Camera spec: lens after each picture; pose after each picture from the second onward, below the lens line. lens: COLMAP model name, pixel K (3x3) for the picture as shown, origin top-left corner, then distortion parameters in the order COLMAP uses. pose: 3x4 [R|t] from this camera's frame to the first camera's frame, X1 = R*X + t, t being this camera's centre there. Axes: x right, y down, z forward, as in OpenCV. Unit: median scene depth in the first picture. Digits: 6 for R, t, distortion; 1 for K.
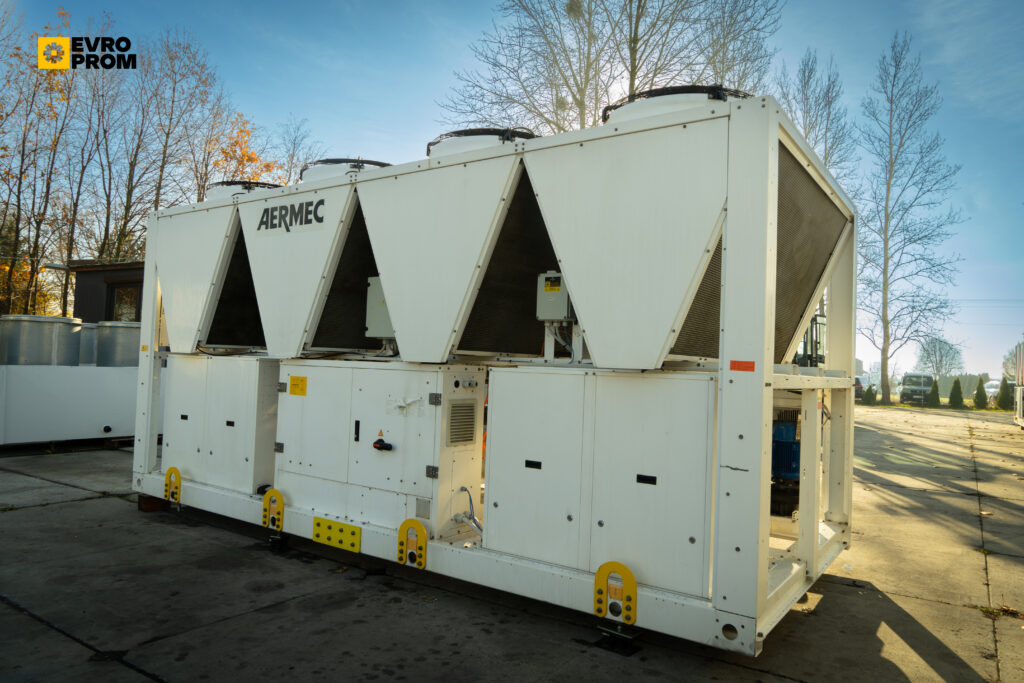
lens RADIAL K [[693.1, 0, 512.0], [0, 693.1, 341.5], [0, 0, 1]] dist [-0.008731, -0.003562]
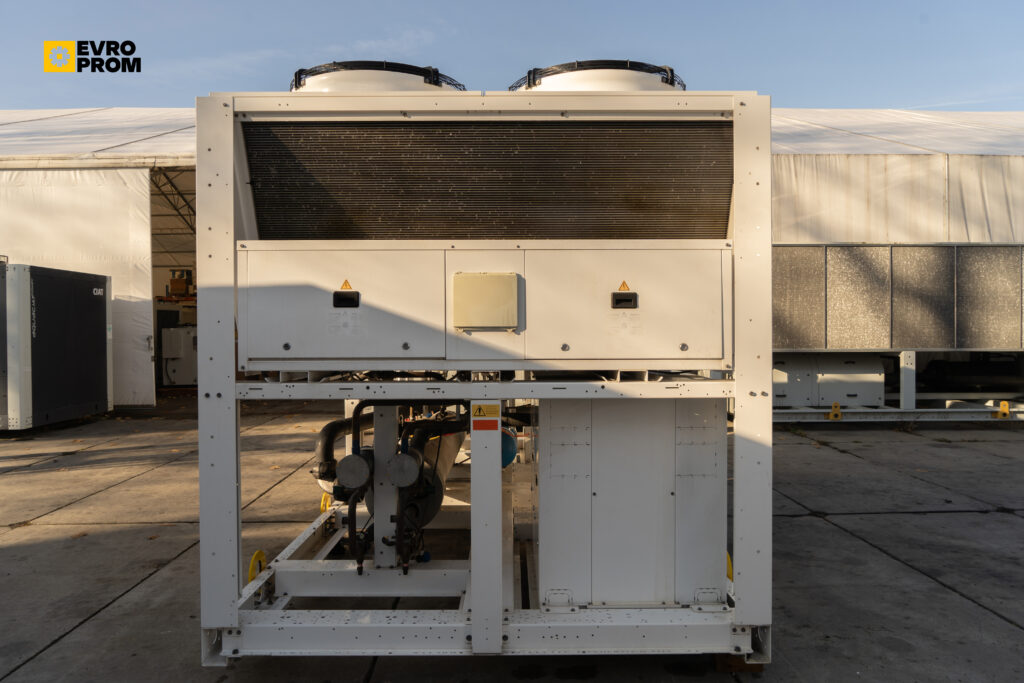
lens RADIAL K [[693.1, 0, 512.0], [0, 693.1, 341.5], [0, 0, 1]] dist [-0.008731, -0.003562]
pose [[-0.583920, -0.043833, 0.810627, -1.205810], [-0.046376, 0.998712, 0.020596, -0.024510], [-0.810485, -0.025567, -0.585201, 2.095452]]
